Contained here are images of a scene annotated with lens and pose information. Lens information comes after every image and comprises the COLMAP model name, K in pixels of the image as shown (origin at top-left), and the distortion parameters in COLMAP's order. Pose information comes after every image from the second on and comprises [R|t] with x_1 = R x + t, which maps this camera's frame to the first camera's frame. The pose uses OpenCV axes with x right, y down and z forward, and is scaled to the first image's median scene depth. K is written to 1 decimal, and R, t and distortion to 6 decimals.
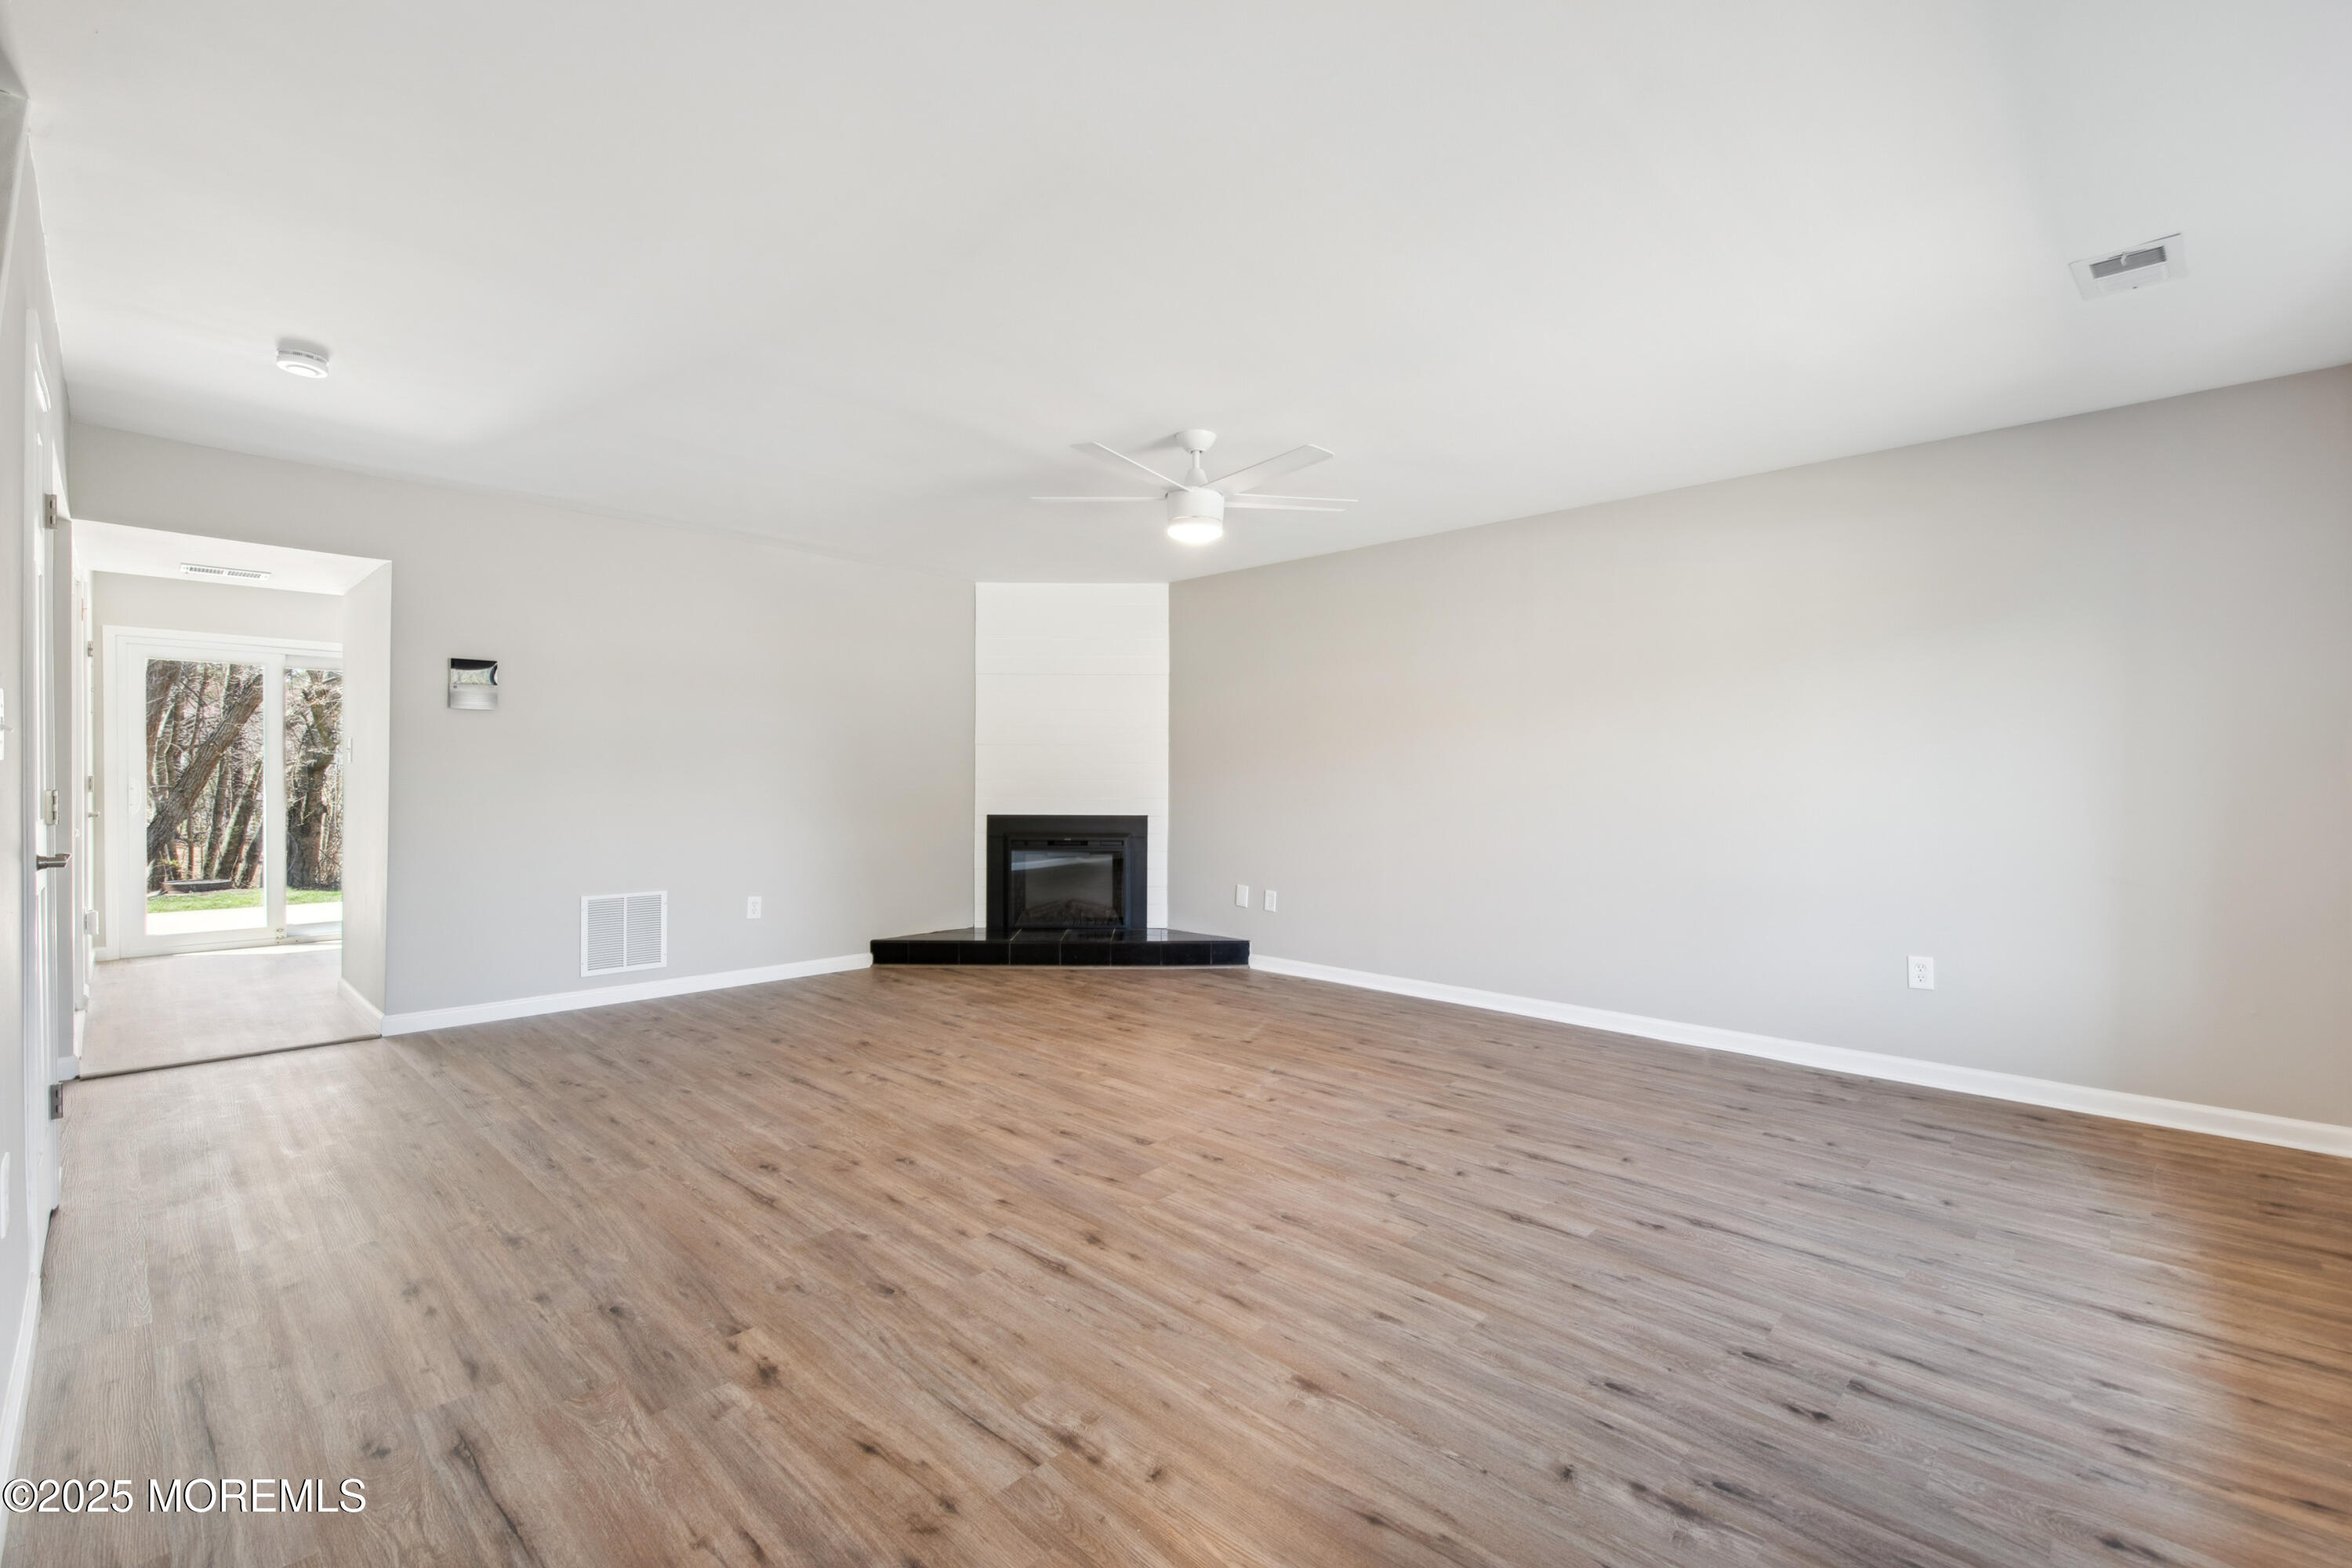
lens RADIAL K [[997.3, 0, 1176.0], [0, 997.3, 784.0], [0, 0, 1]] dist [0.010520, -0.000103]
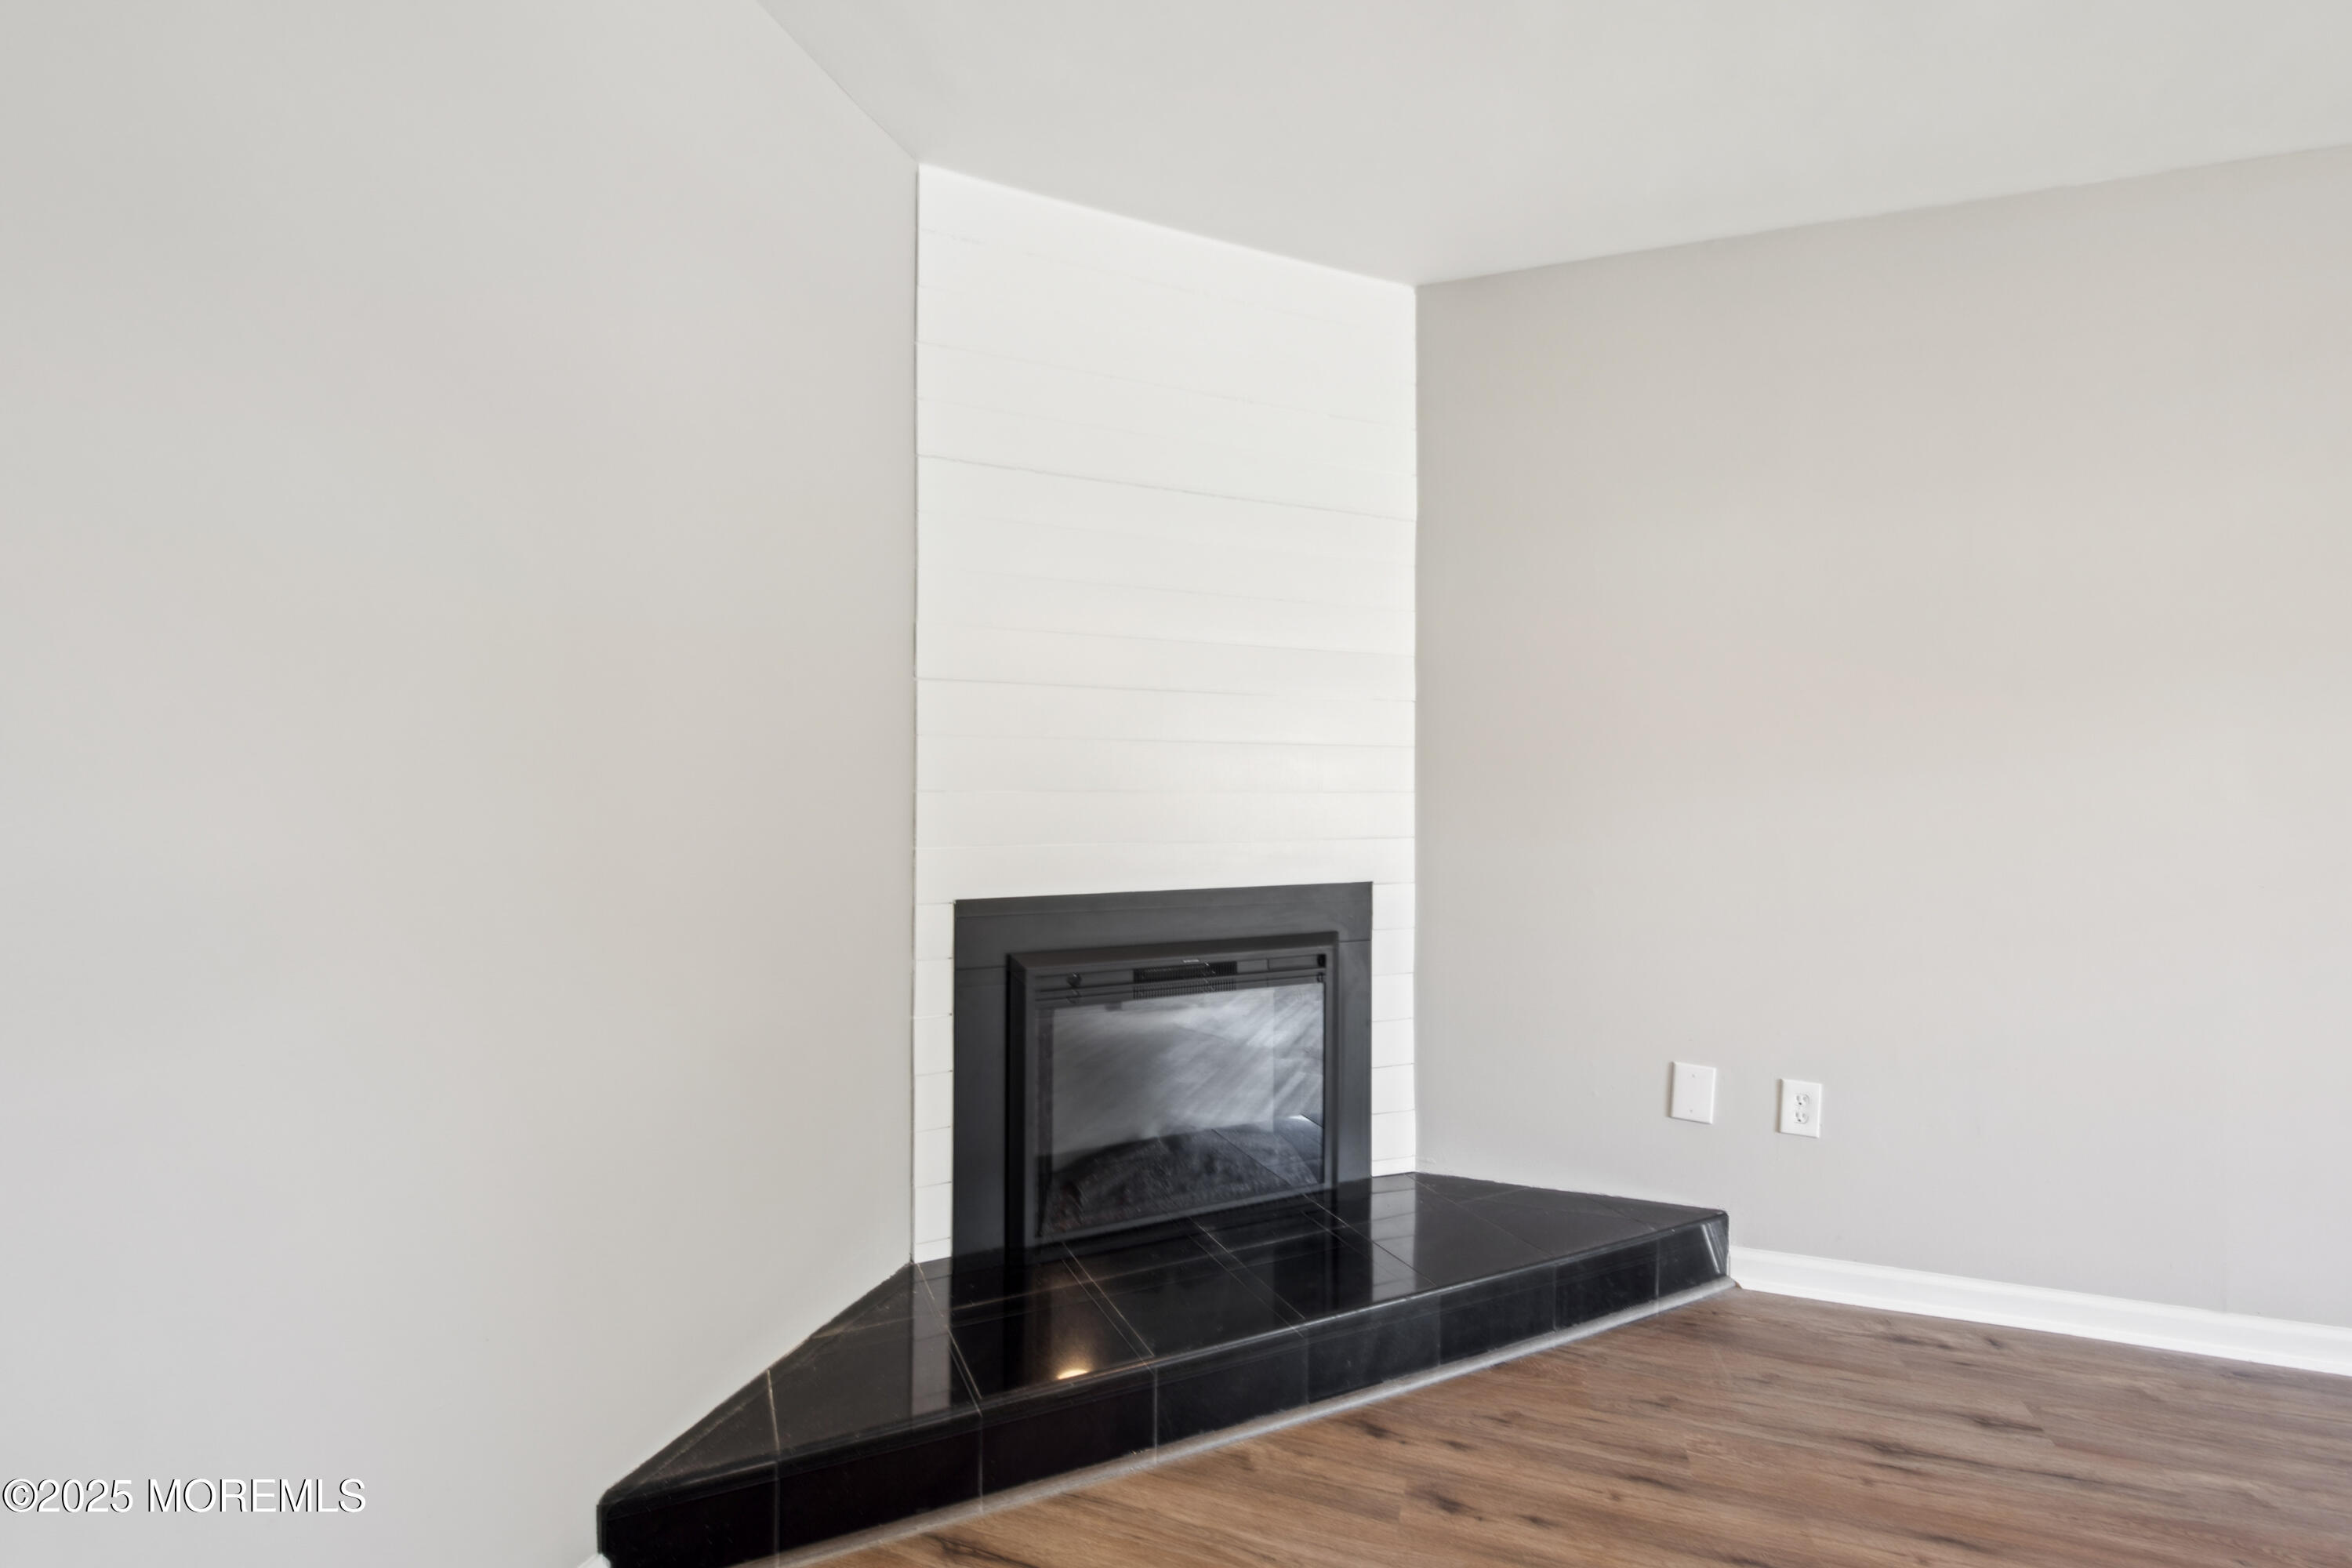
lens RADIAL K [[1034.6, 0, 1176.0], [0, 1034.6, 784.0], [0, 0, 1]] dist [0.008380, -0.007504]
pose [[0.912912, -0.005077, 0.408126, -0.576255], [0.005222, 0.999986, 0.000758, -0.013811], [-0.408124, 0.001439, 0.912925, 1.494746]]
